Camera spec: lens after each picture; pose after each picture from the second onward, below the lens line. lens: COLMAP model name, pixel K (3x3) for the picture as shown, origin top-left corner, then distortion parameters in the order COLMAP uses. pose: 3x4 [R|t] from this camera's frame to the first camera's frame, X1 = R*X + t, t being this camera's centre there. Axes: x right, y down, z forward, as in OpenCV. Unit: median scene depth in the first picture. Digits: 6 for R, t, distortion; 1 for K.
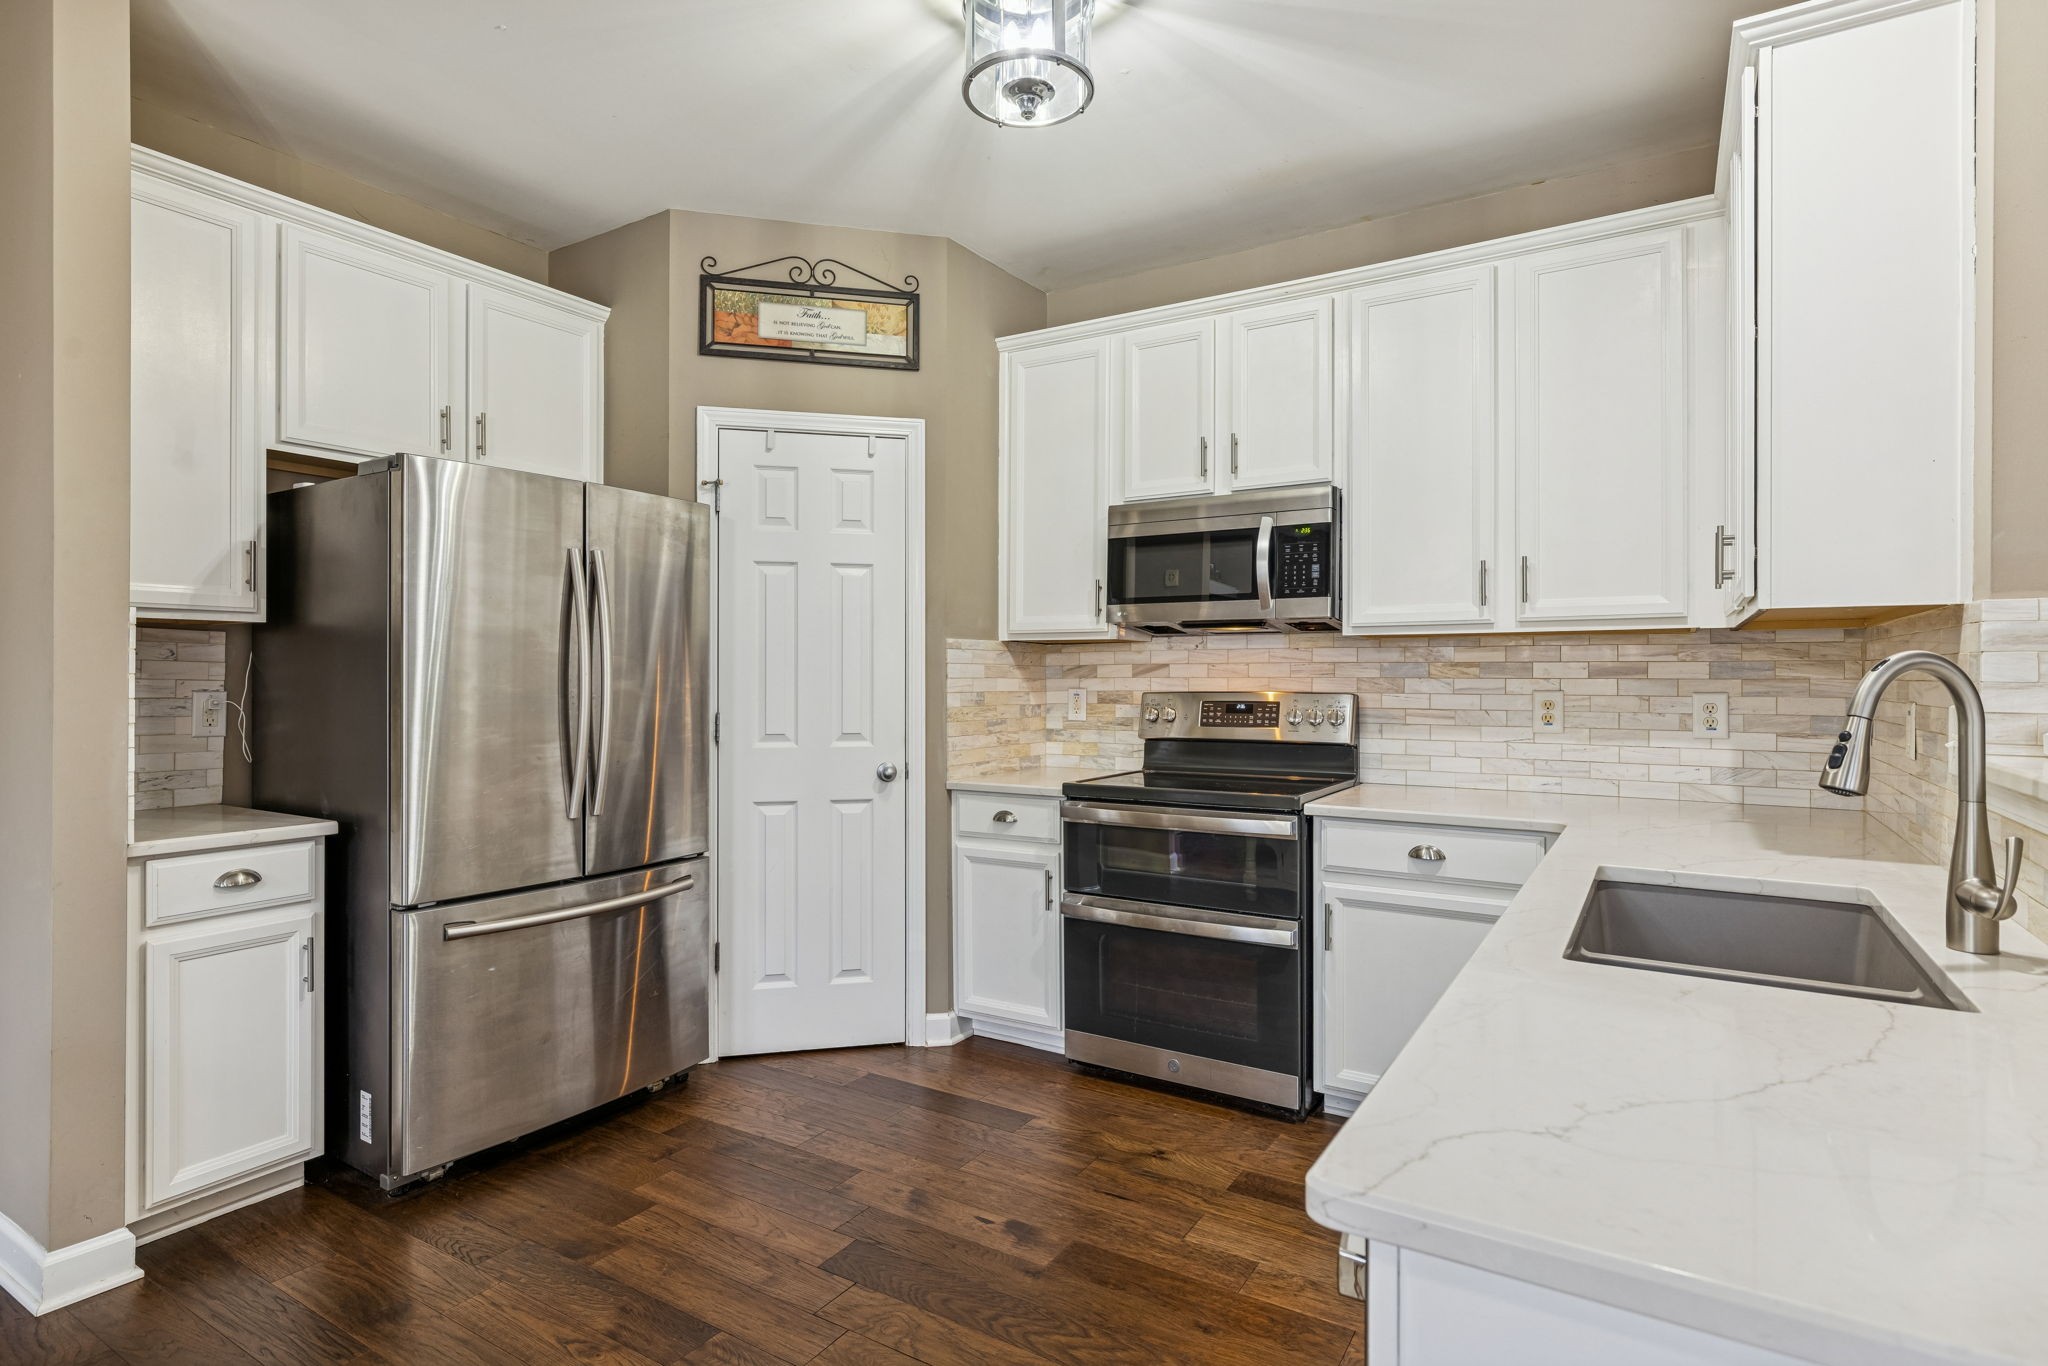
lens RADIAL K [[1030.3, 0, 988.4], [0, 1030.3, 674.3], [0, 0, 1]] dist [0.018784, -0.007233]
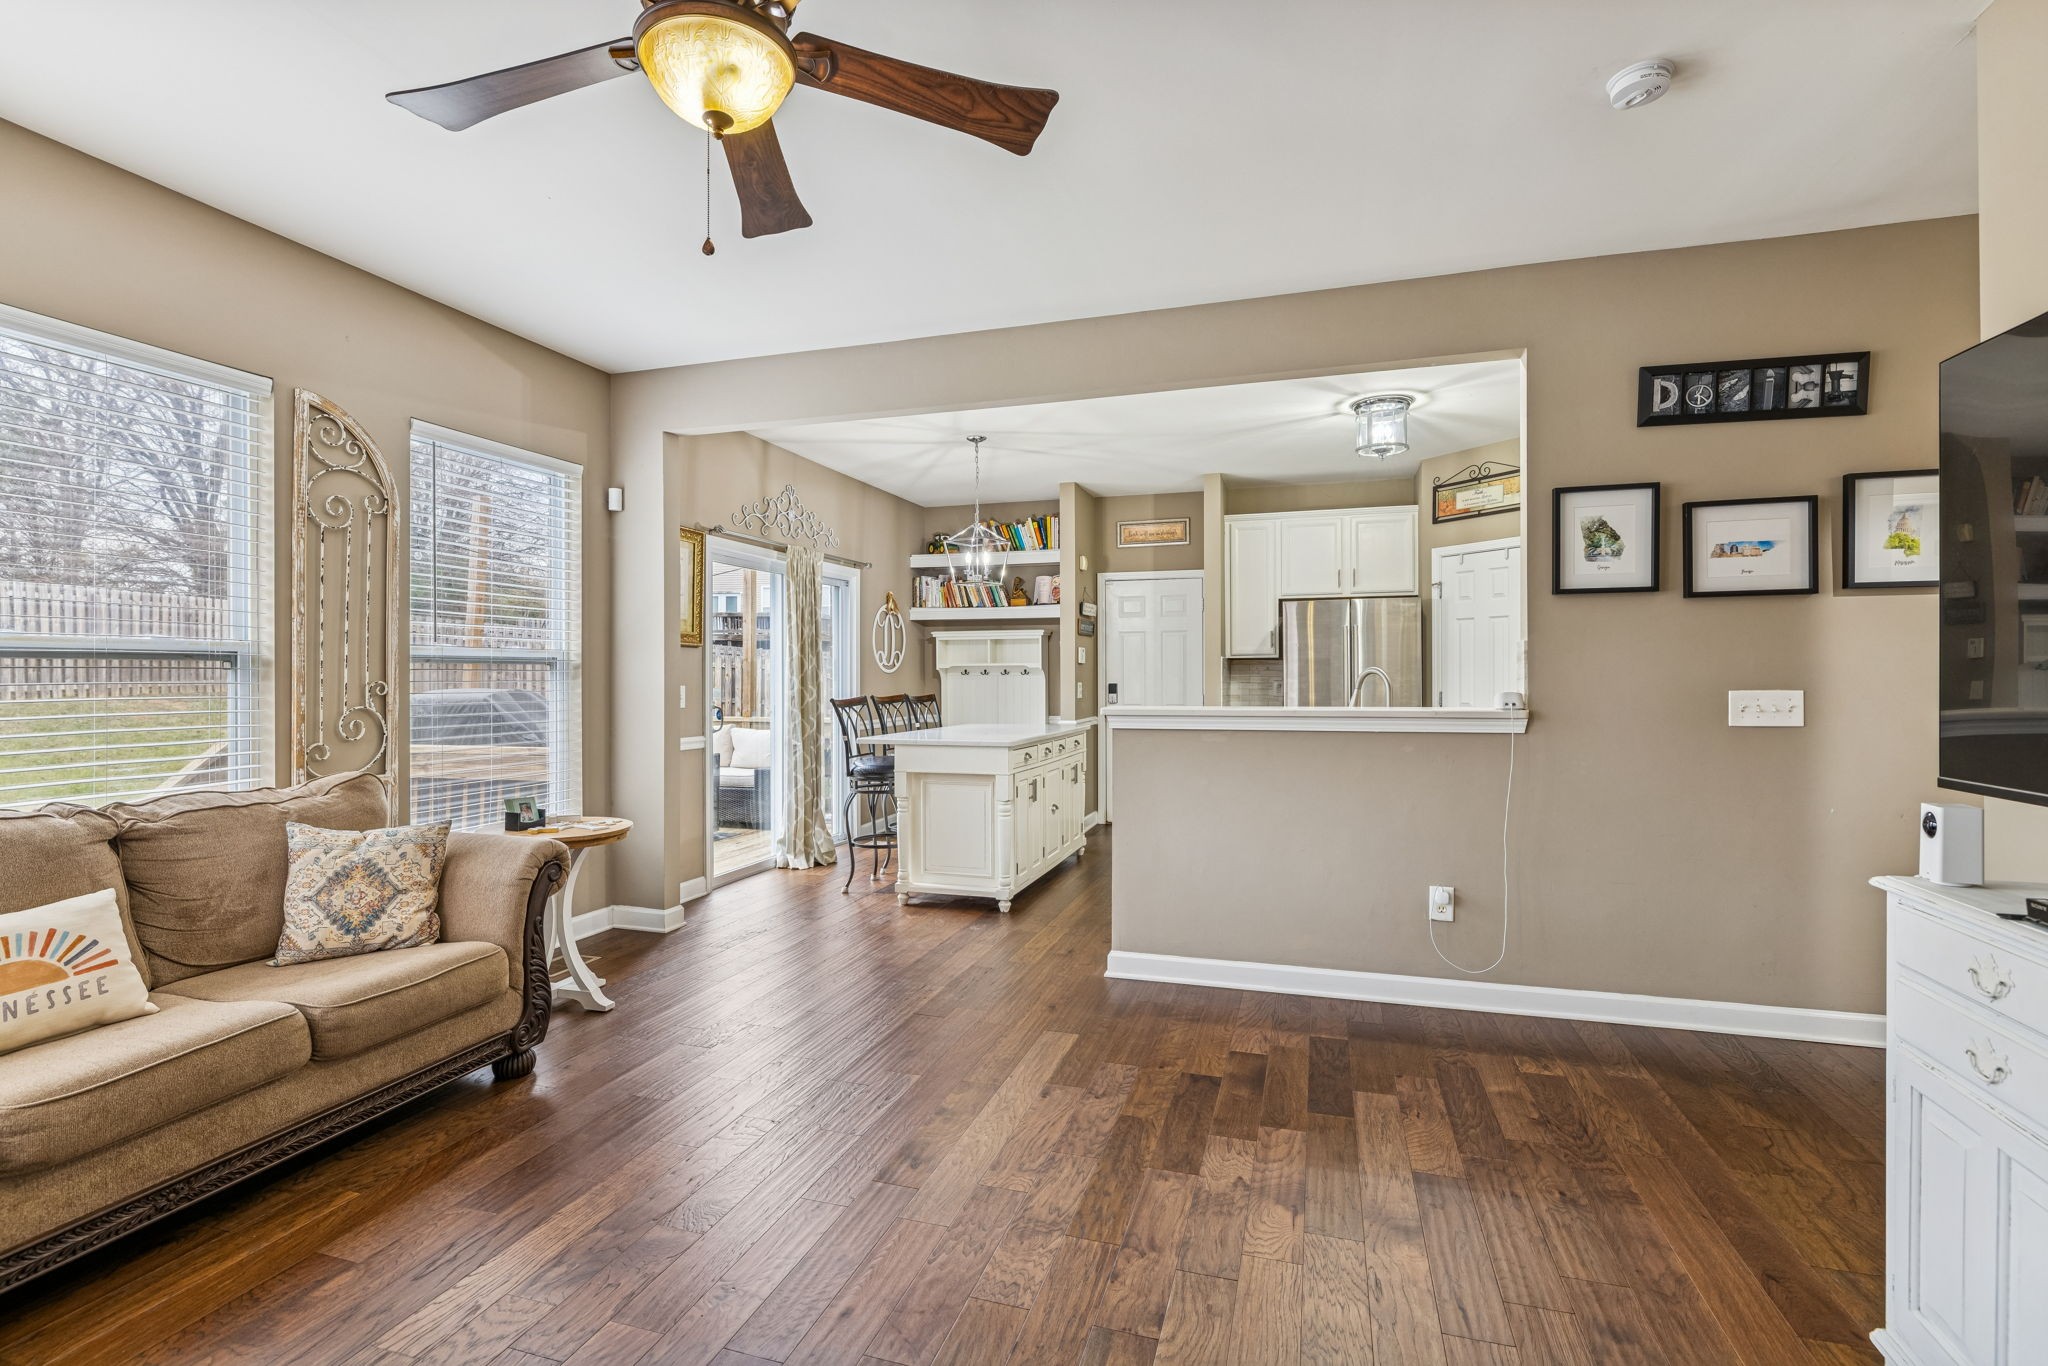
lens RADIAL K [[946.6, 0, 1024.6], [0, 946.6, 686.8], [0, 0, 1]] dist [-0.005200, 0.002108]
pose [[0.261922, 0.007344, -0.965061, 1.368343], [0.004397, 0.999952, 0.008803, 0.005437], [0.965079, -0.006549, 0.261877, -0.324742]]
